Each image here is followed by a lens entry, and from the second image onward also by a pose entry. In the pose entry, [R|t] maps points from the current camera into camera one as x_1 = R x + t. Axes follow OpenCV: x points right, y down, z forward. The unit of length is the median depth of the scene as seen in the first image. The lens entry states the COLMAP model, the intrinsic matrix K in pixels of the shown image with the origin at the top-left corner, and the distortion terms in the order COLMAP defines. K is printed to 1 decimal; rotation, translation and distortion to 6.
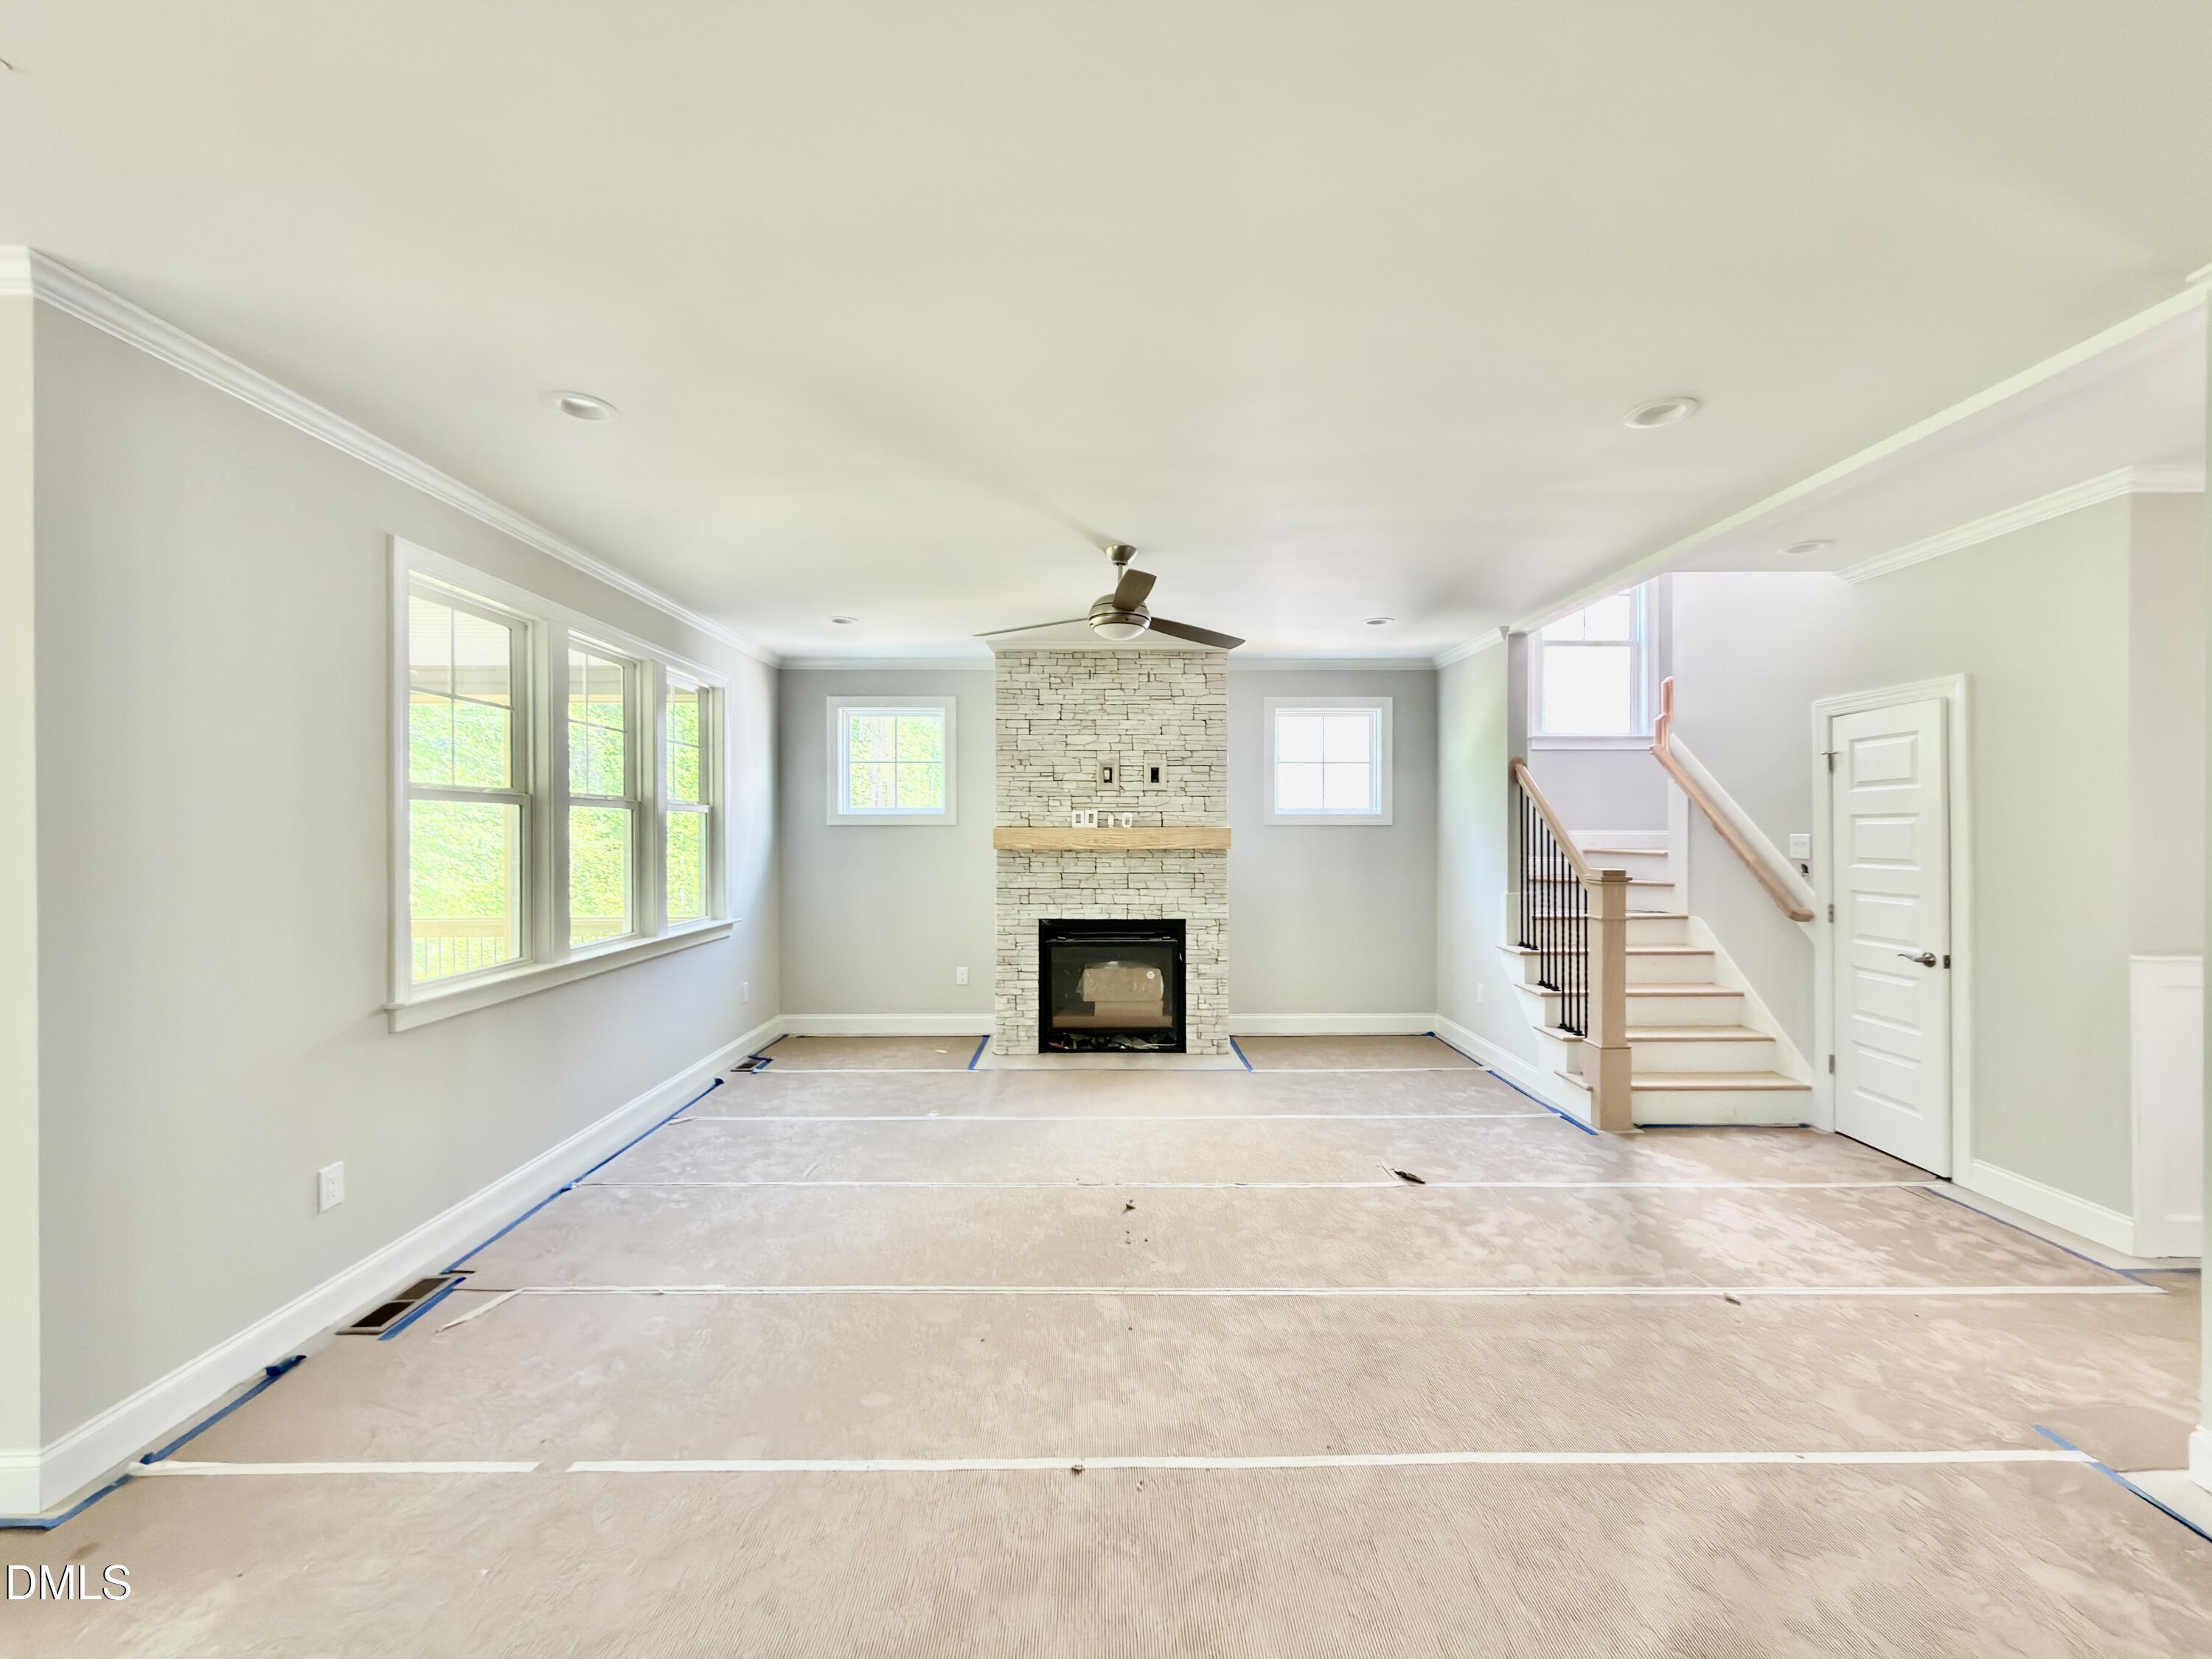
lens RADIAL K [[887.8, 0, 1104.2], [0, 887.8, 835.1], [0, 0, 1]] dist [0.001272, 0.000171]
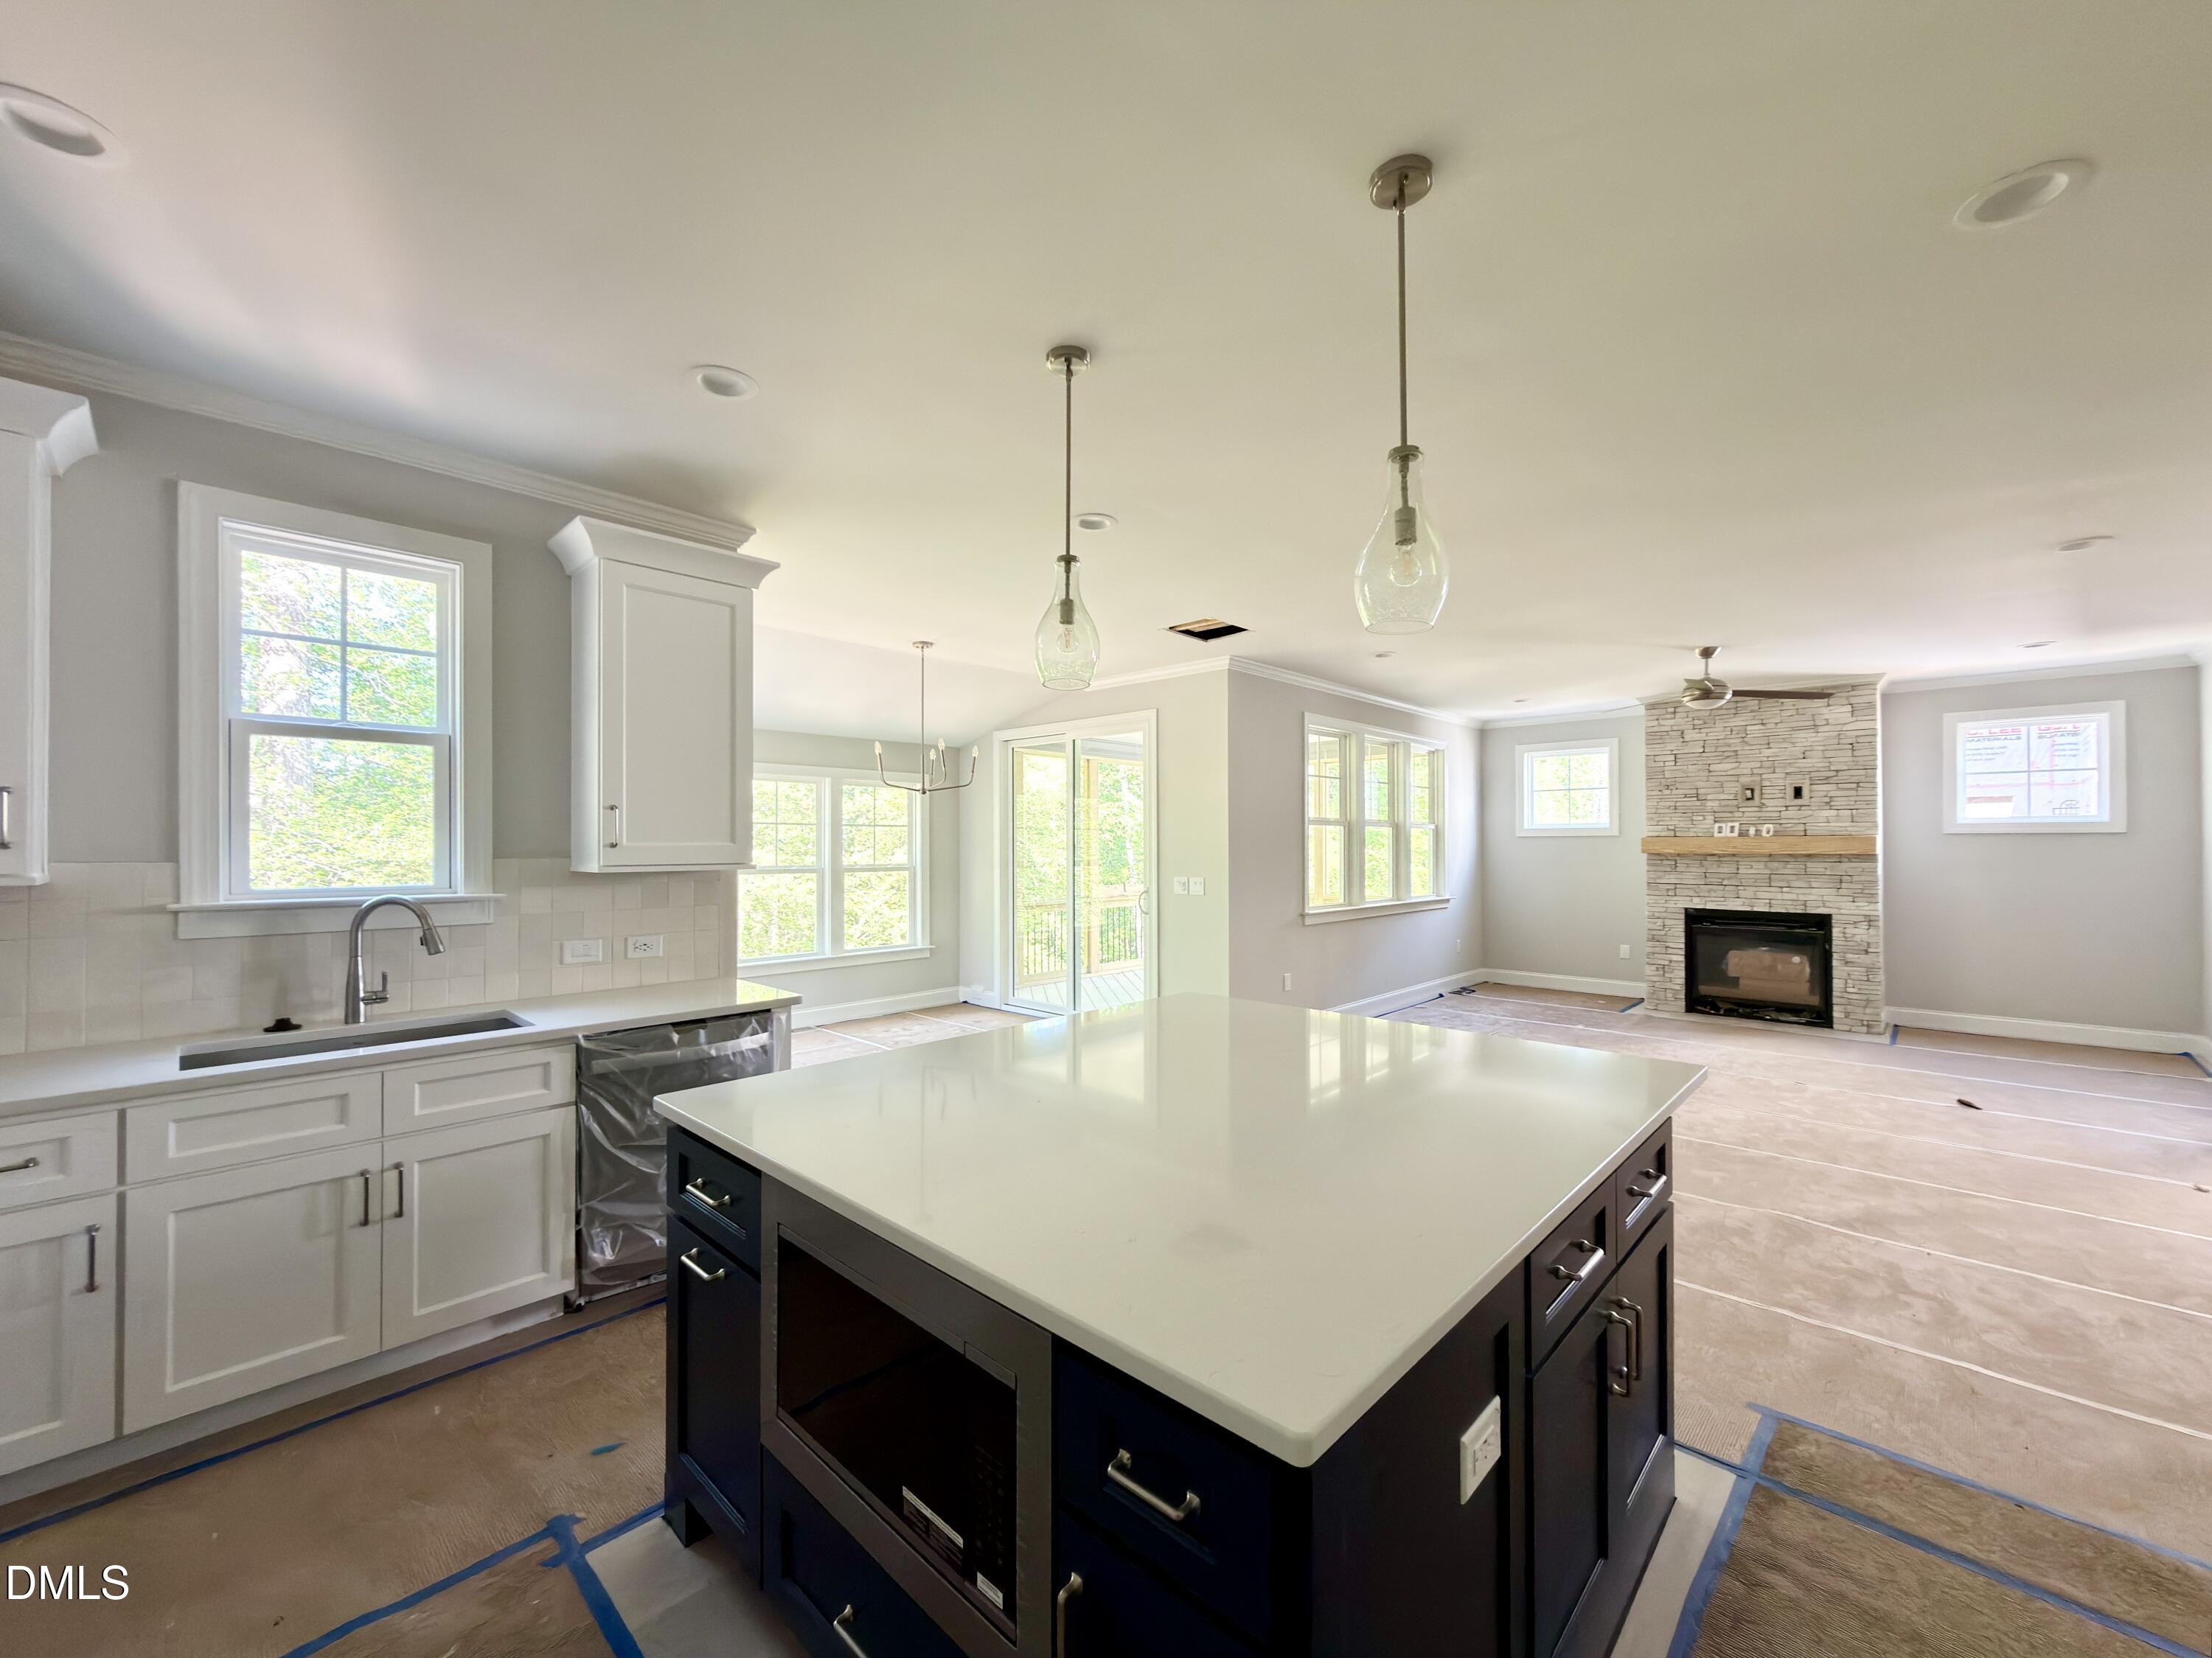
lens RADIAL K [[882.3, 0, 1104.2], [0, 882.3, 838.3], [0, 0, 1]] dist [0.000727, -0.000013]
pose [[0.715644, -0.005260, -0.698446, 0.236813], [-0.004172, 0.999922, -0.011805, 0.013032], [0.698453, 0.011362, 0.715566, -0.549441]]
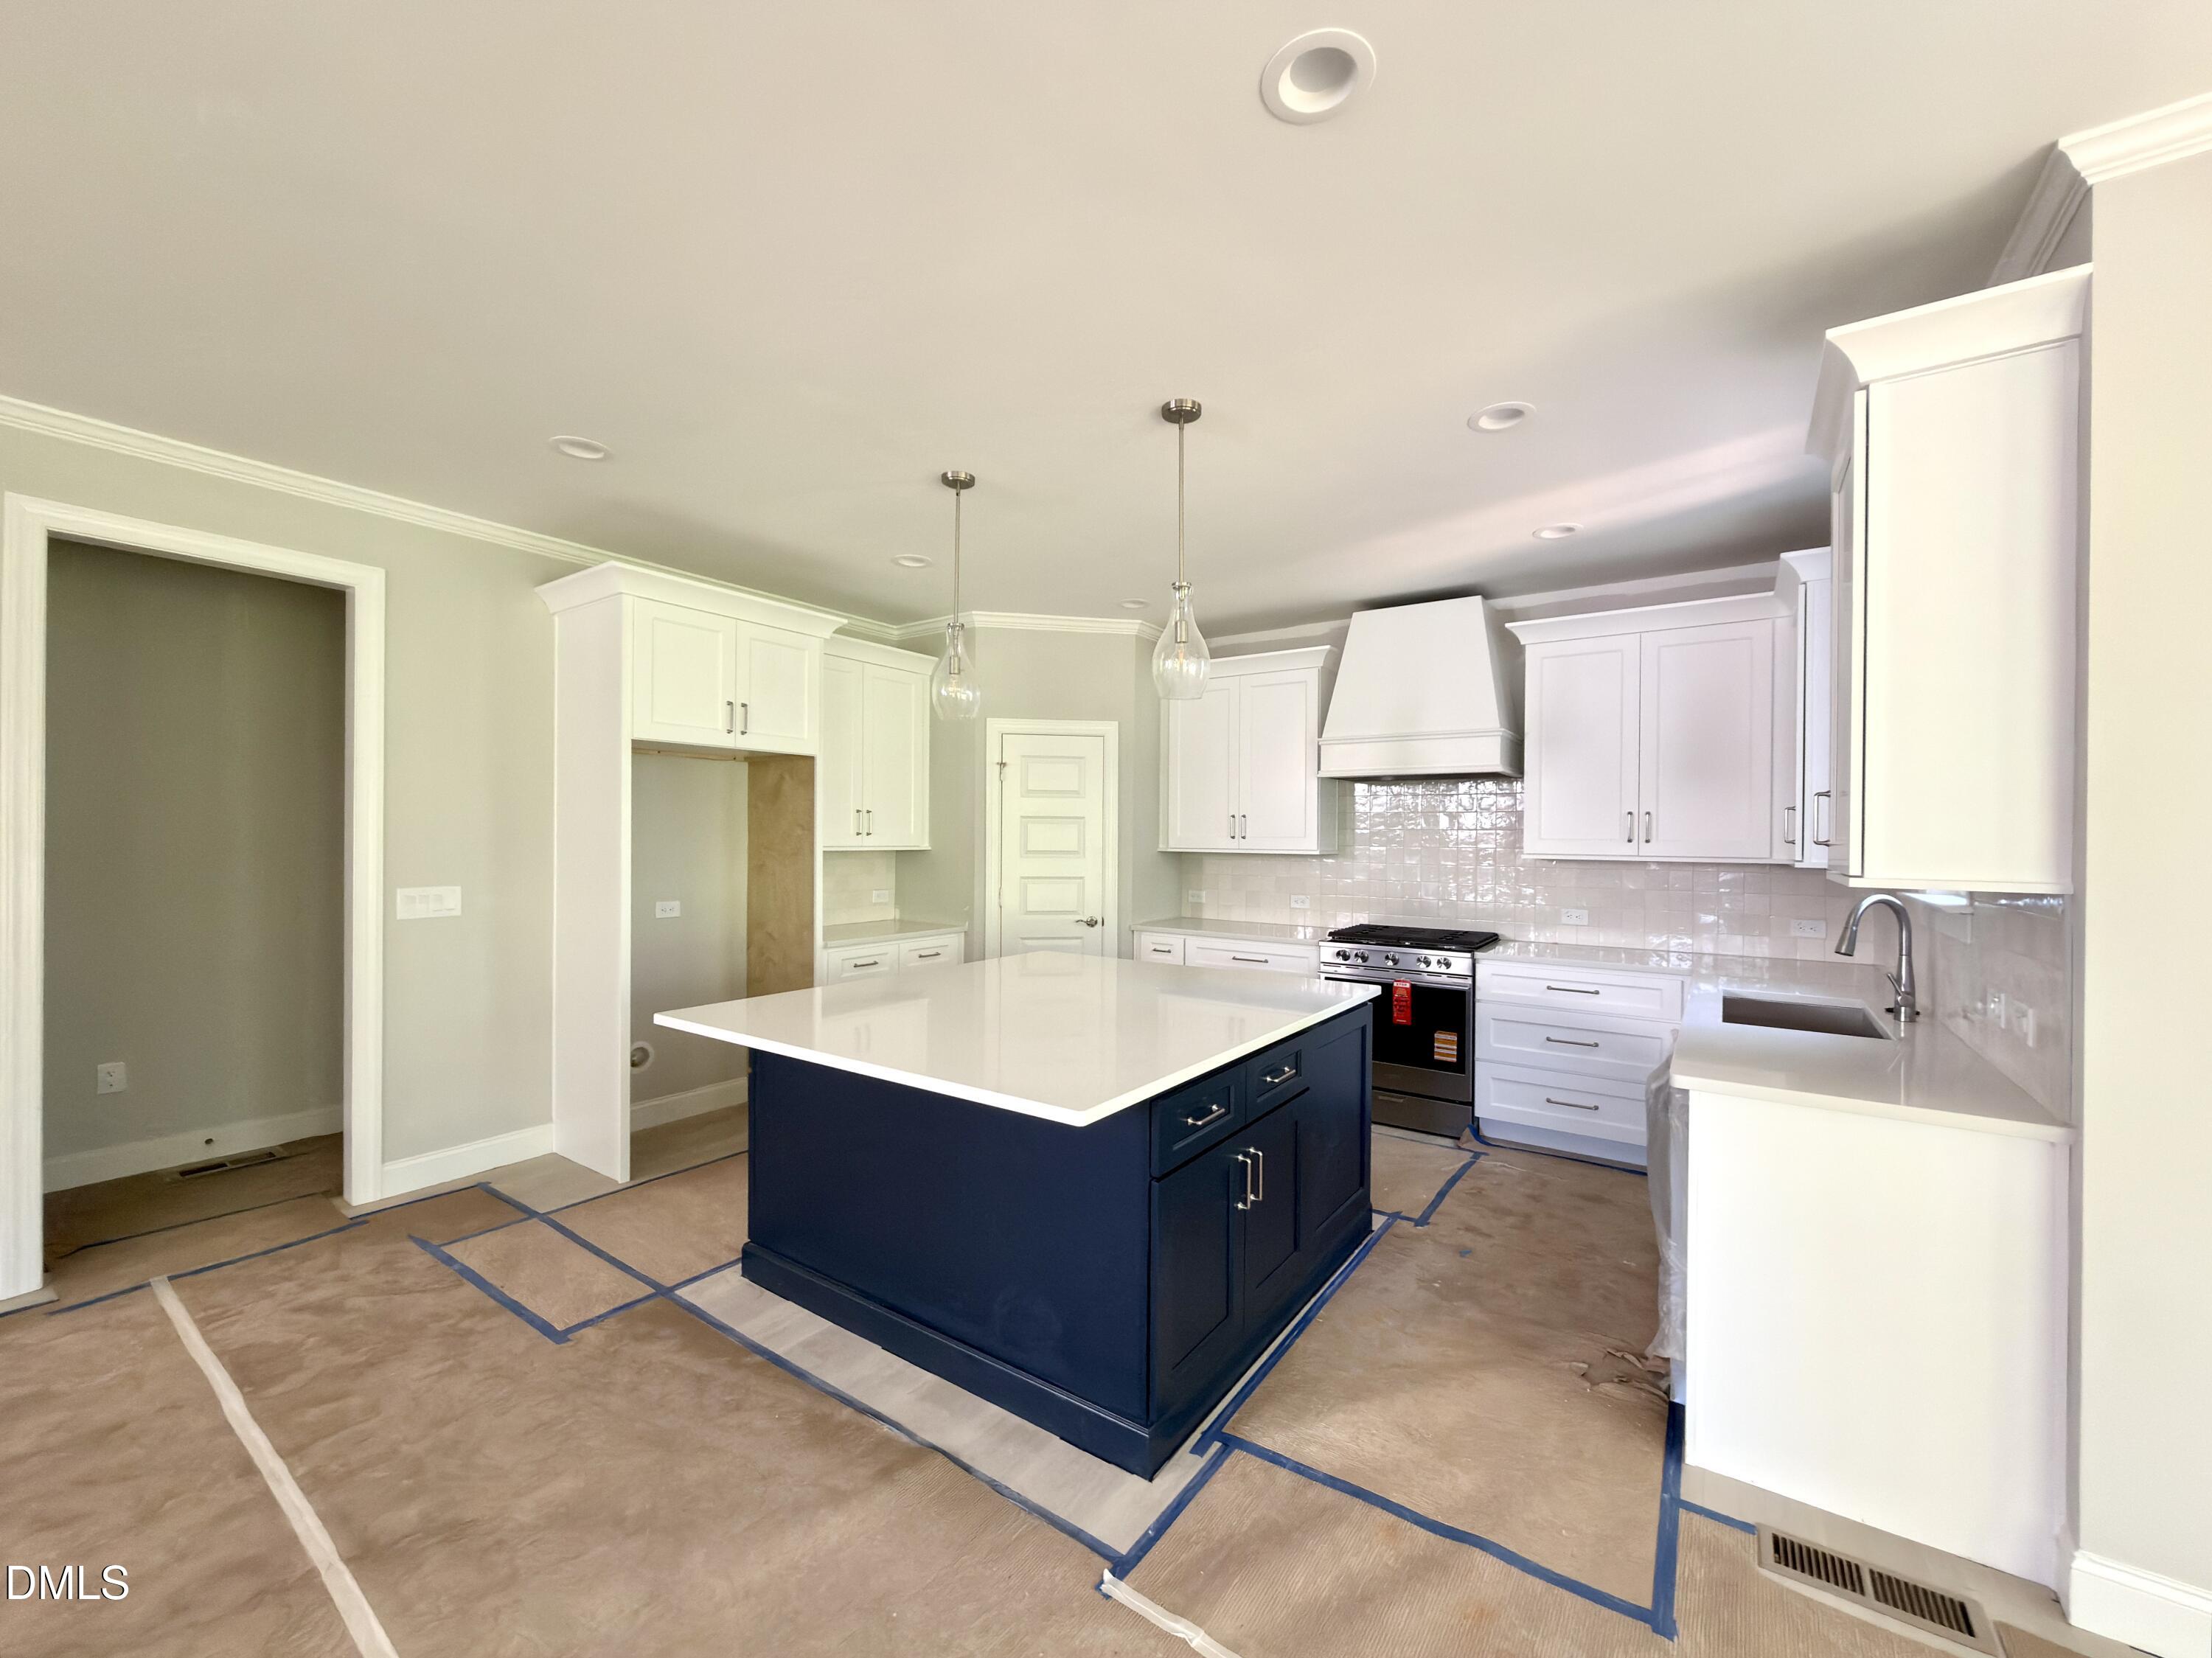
lens RADIAL K [[887.7, 0, 1104.2], [0, 887.7, 834.6], [0, 0, 1]] dist [0.001272, 0.000171]
pose [[-0.813238, -0.004411, 0.581915, -0.330807], [-0.003194, 0.999990, 0.003117, 0.008210], [-0.581923, 0.000677, -0.813244, 0.171830]]
